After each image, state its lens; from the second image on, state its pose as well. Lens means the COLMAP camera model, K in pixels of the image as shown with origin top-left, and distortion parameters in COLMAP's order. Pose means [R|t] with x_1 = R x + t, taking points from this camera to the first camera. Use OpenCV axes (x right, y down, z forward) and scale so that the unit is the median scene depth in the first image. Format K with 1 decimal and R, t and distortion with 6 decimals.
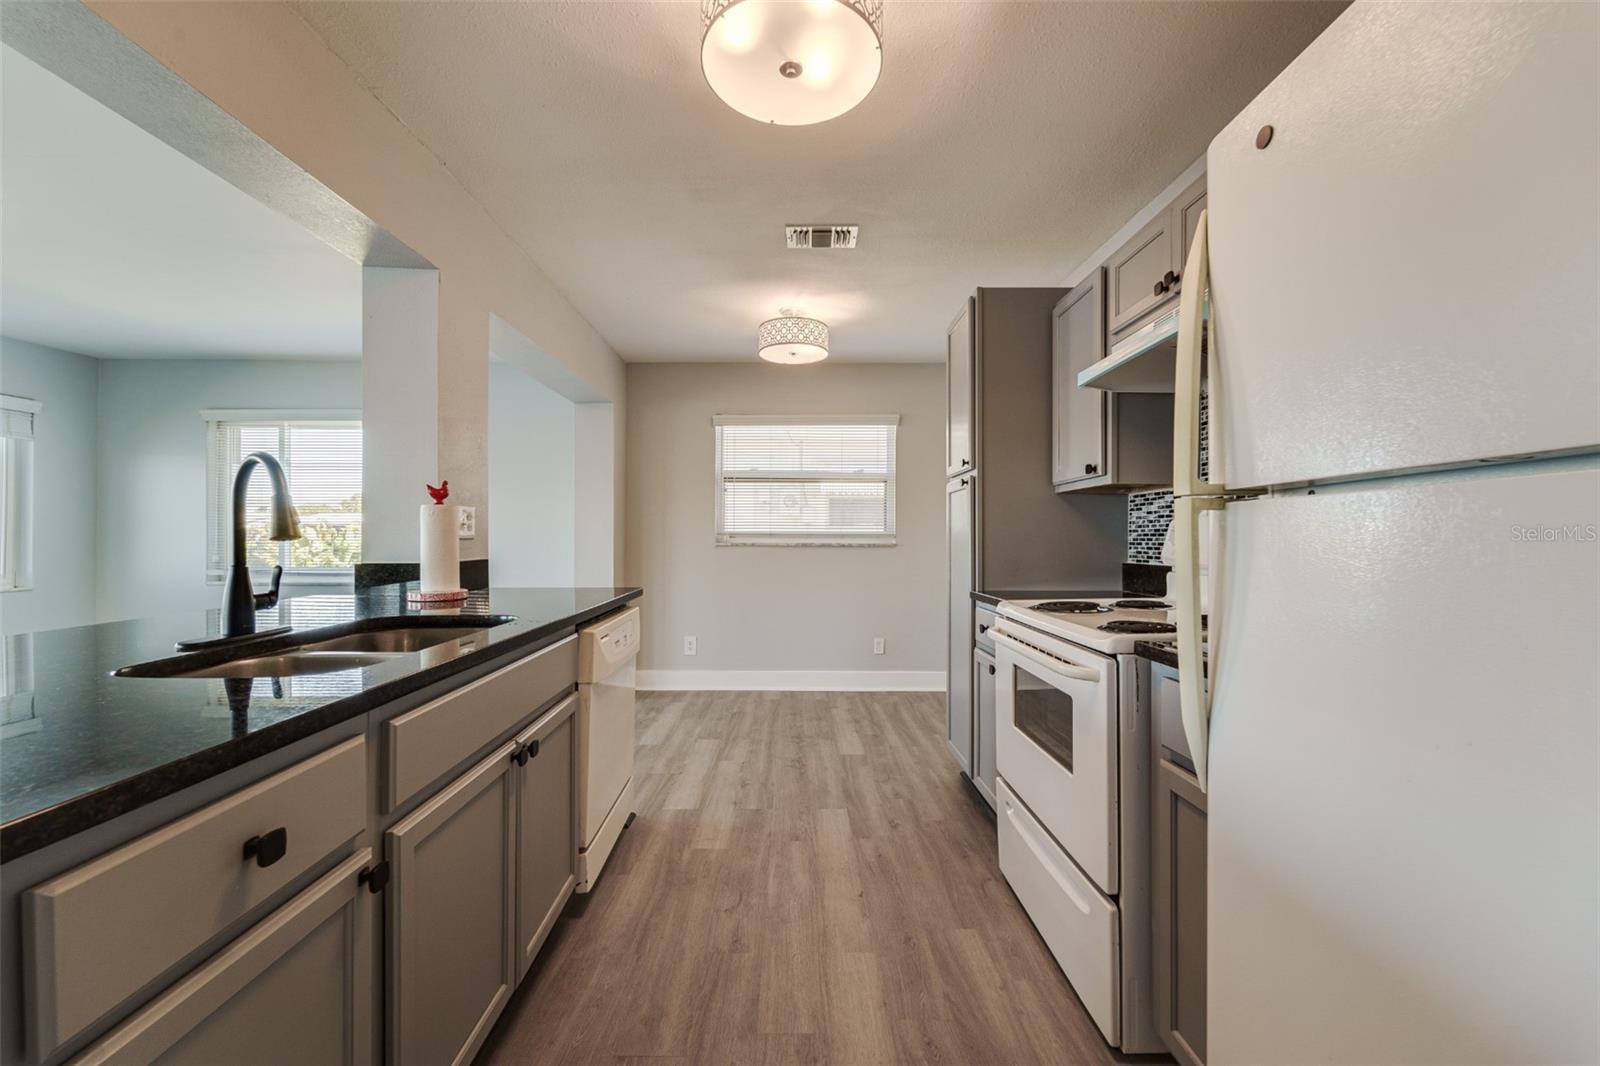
lens RADIAL K [[649.7, 0, 793.8], [0, 649.7, 533.2], [0, 0, 1]] dist [0.001429, -0.001719]
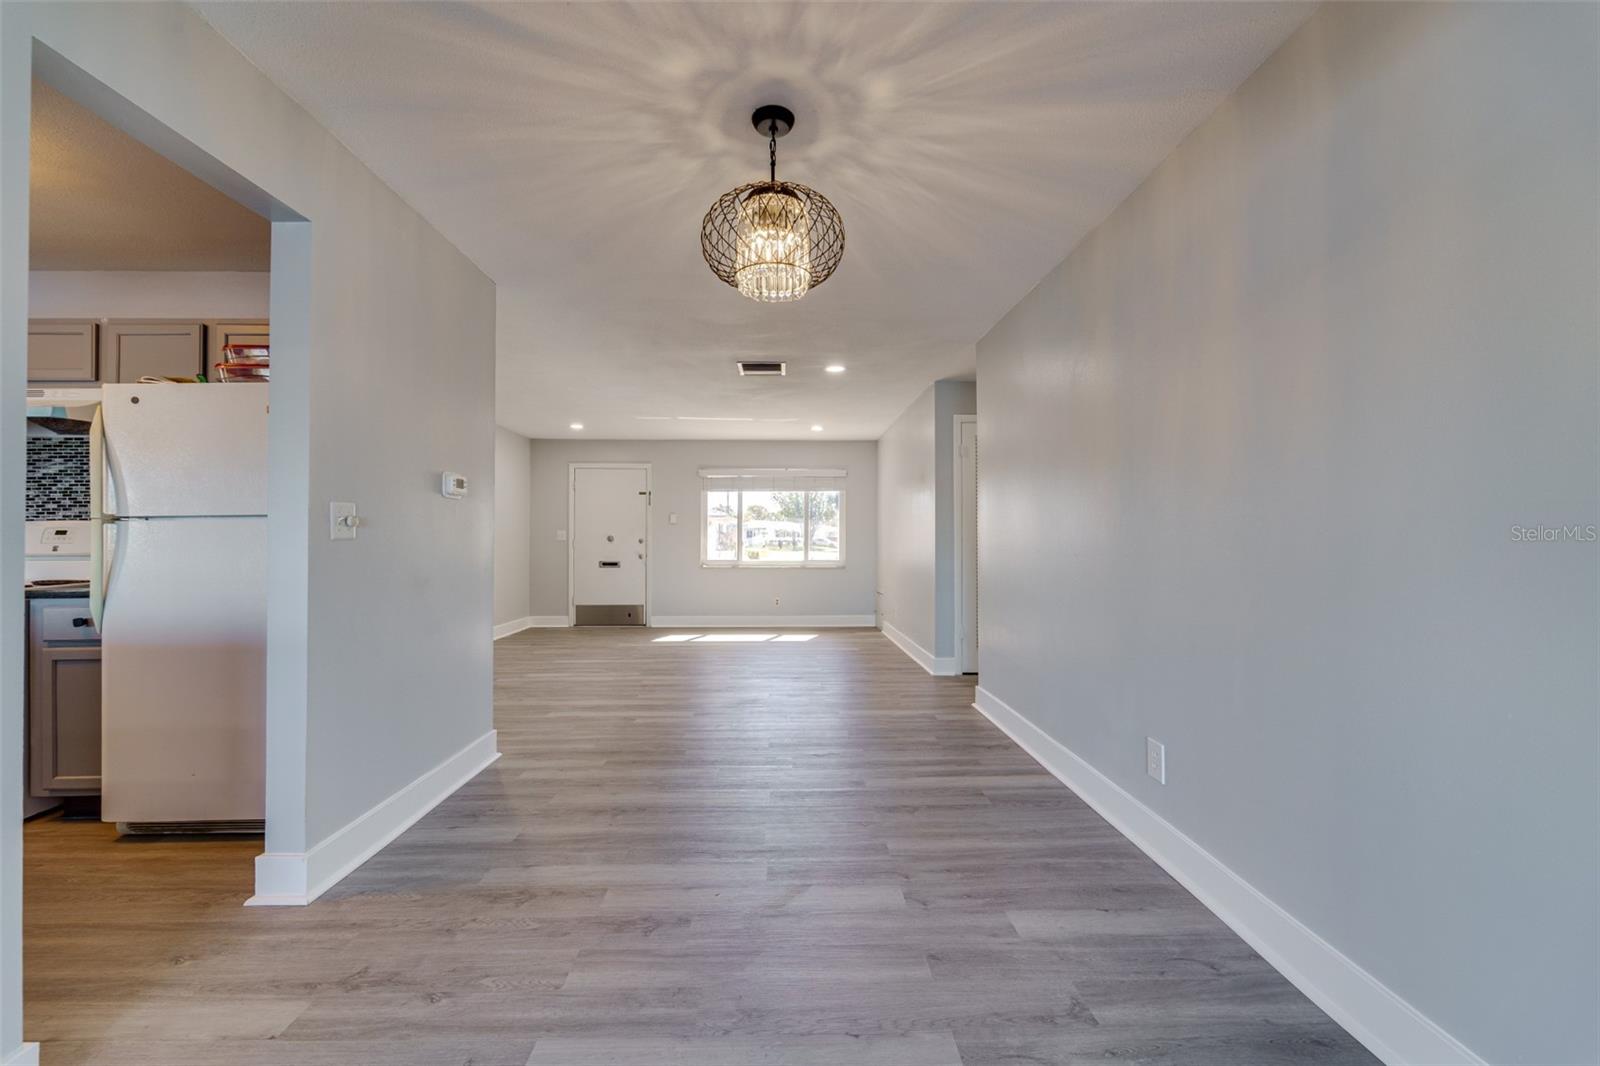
lens RADIAL K [[649.7, 0, 796.7], [0, 649.7, 534.3], [0, 0, 1]] dist [0.001429, -0.001719]
pose [[-0.024802, 0.003593, 0.999686, -0.728304], [-0.001827, 0.999992, -0.003639, 0.004261], [-0.999691, -0.001916, -0.024796, -0.612258]]
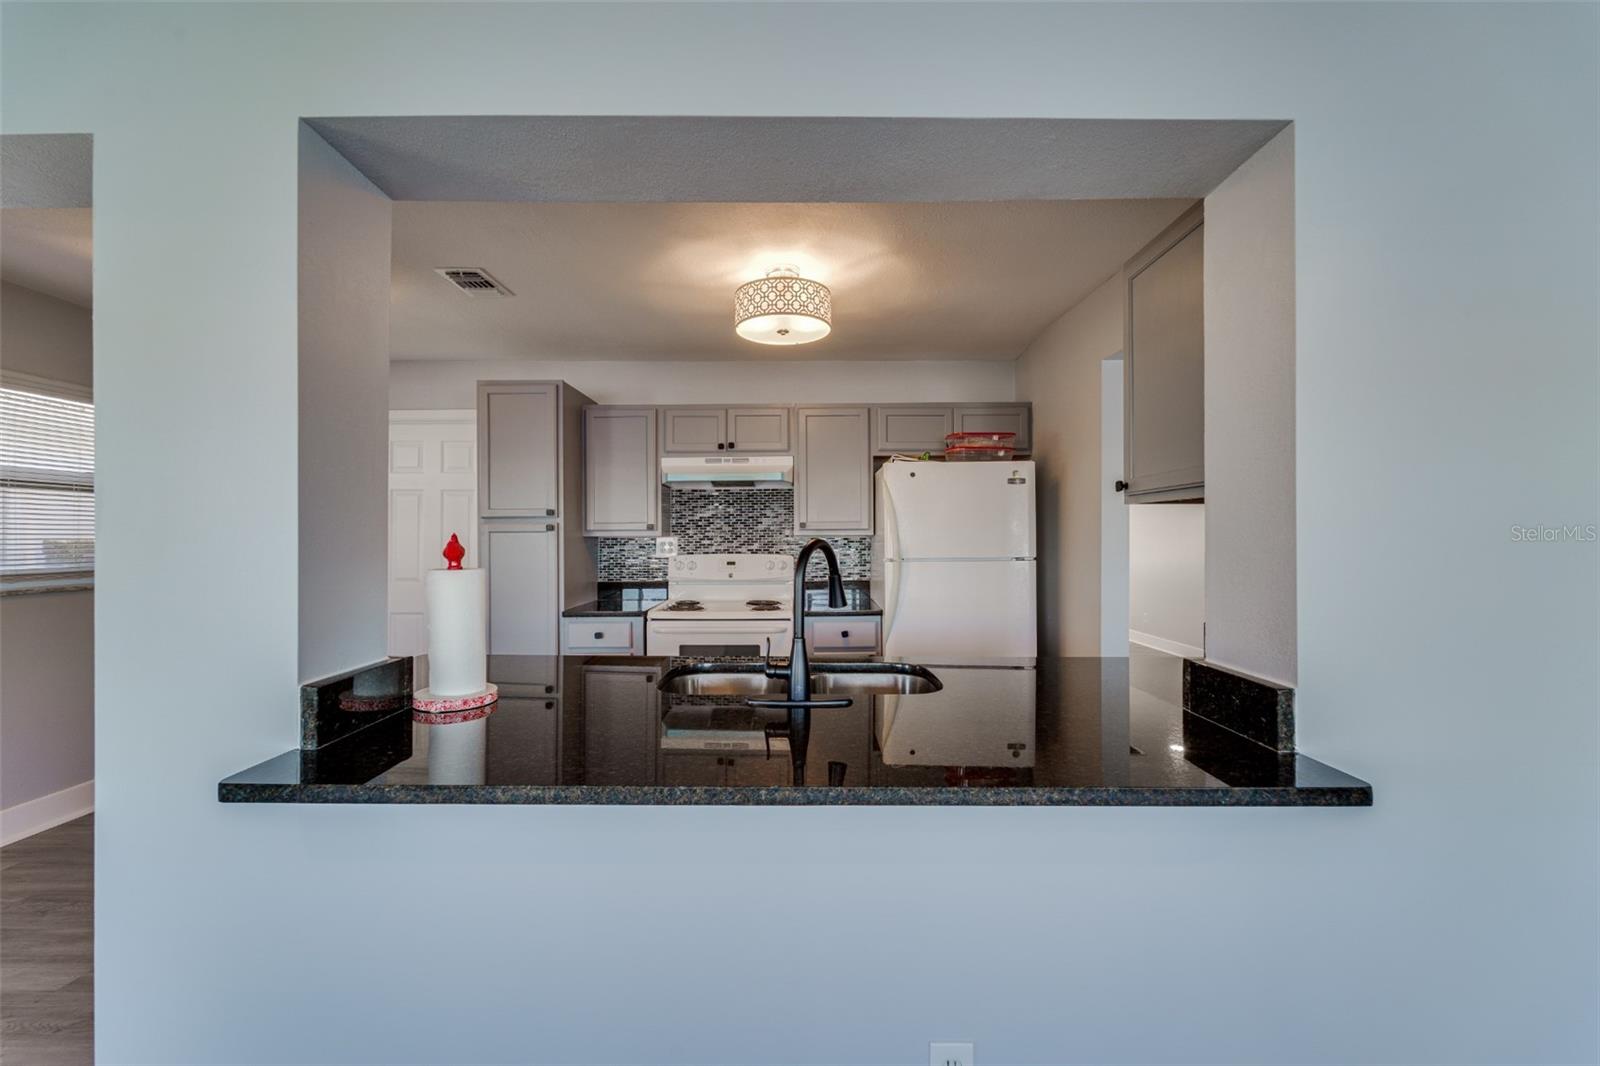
lens RADIAL K [[649.7, 0, 795.7], [0, 649.7, 532.0], [0, 0, 1]] dist [0.001429, -0.001719]
pose [[0.008089, 0.005093, 0.999954, -1.063603], [-0.002212, 0.999985, -0.005075, -0.068093], [-0.999965, -0.002170, 0.008100, 0.534914]]
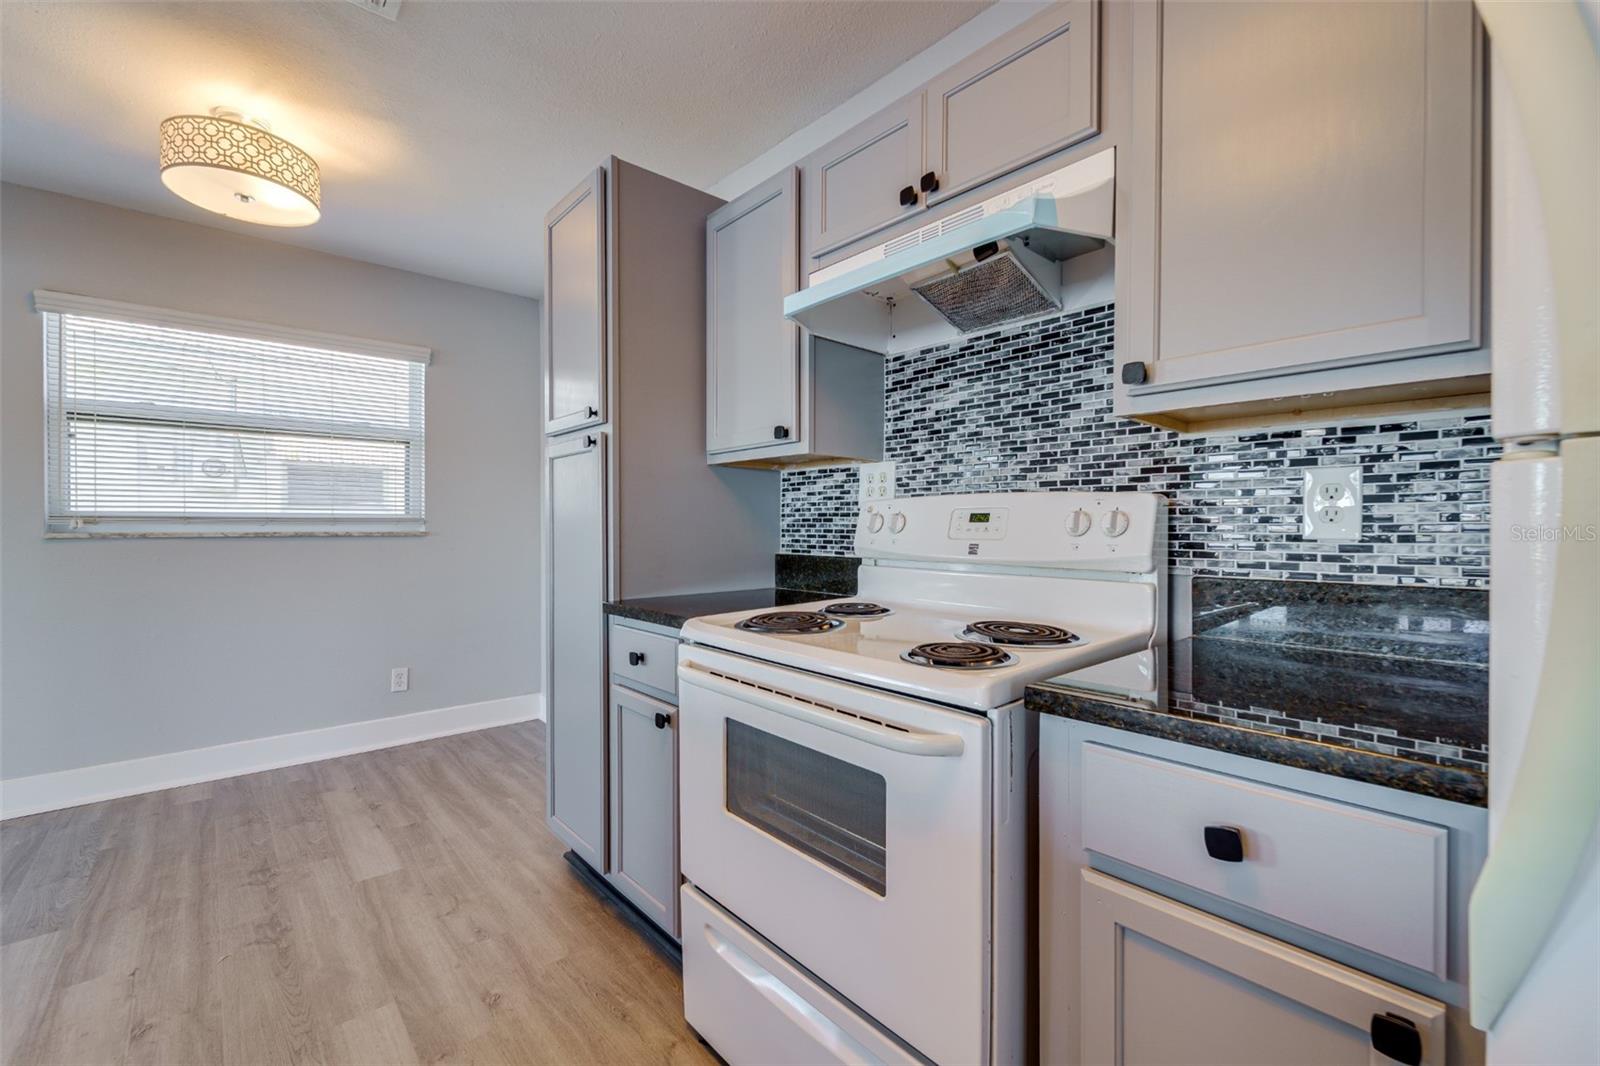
lens RADIAL K [[662.7, 0, 796.3], [0, 662.7, 531.4], [0, 0, 1]] dist [-0.000661, -0.001255]
pose [[0.747679, -0.009651, 0.663990, -0.038028], [-0.003663, 0.999819, 0.018657, 0.001287], [-0.664050, -0.016382, 0.747509, 0.359315]]
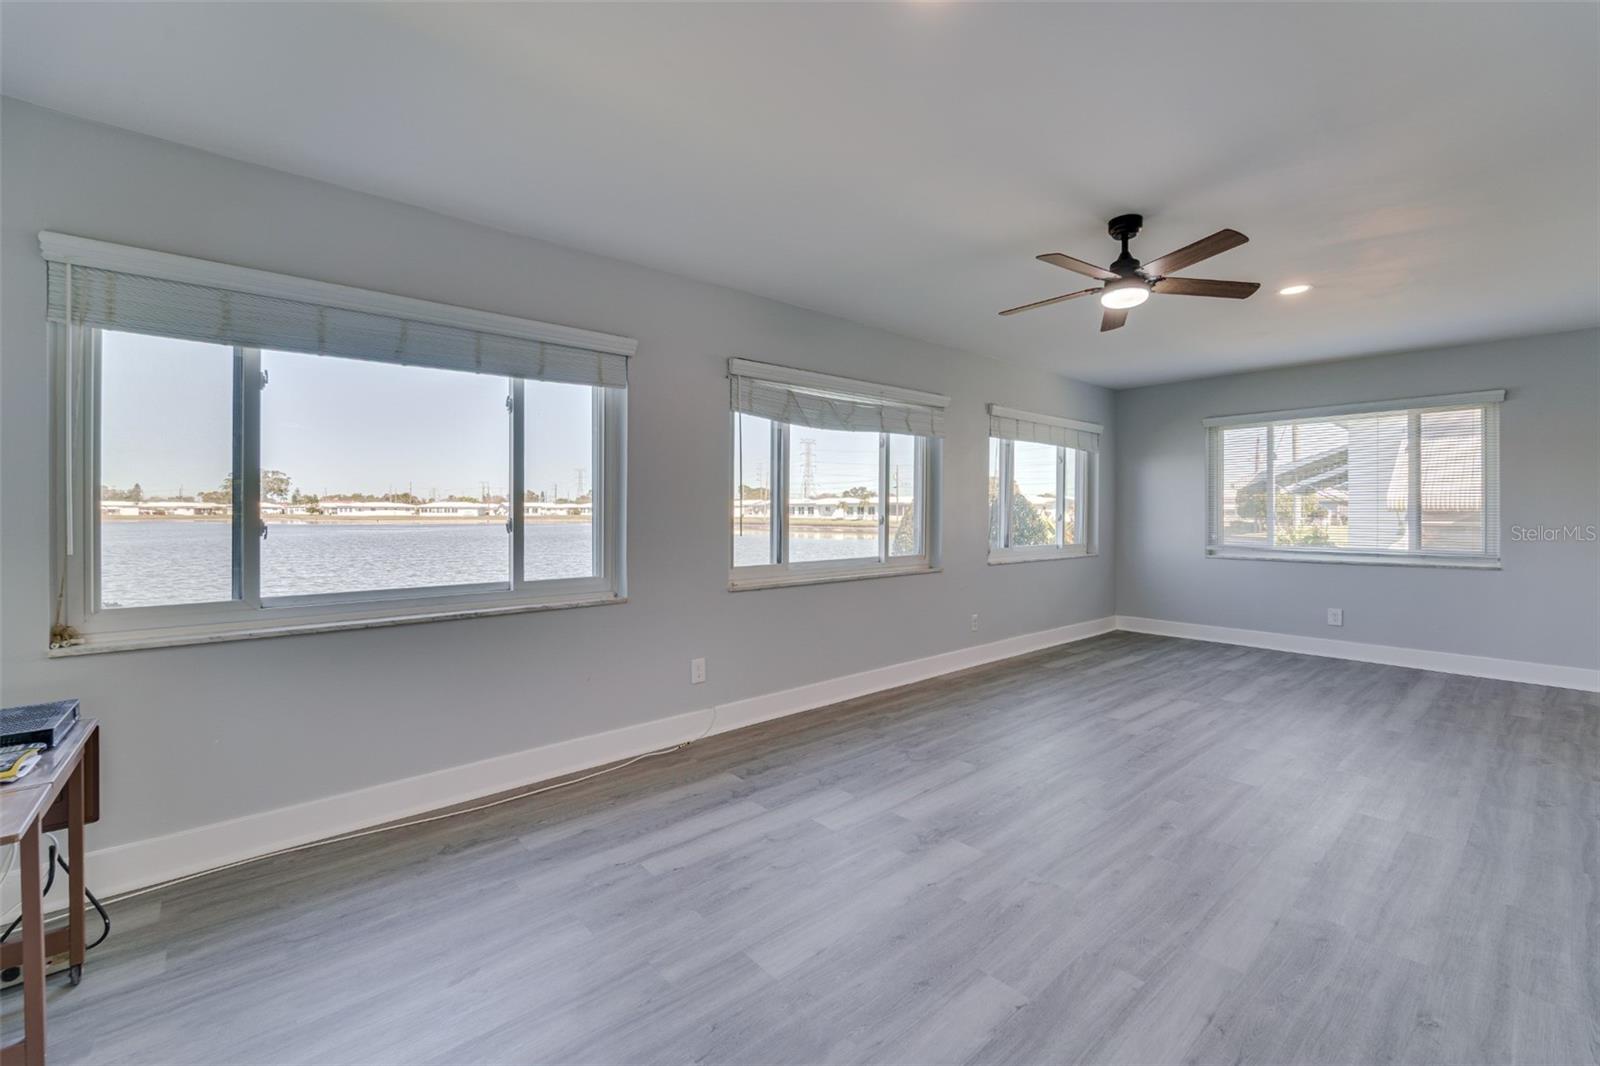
lens RADIAL K [[662.7, 0, 794.4], [0, 662.7, 510.6], [0, 0, 1]] dist [-0.000661, -0.001255]
pose [[0.653592, -0.004156, -0.756836, -0.850501], [0.001837, 0.999991, -0.003905, -0.014756], [0.756845, 0.001162, 0.653593, -0.812188]]
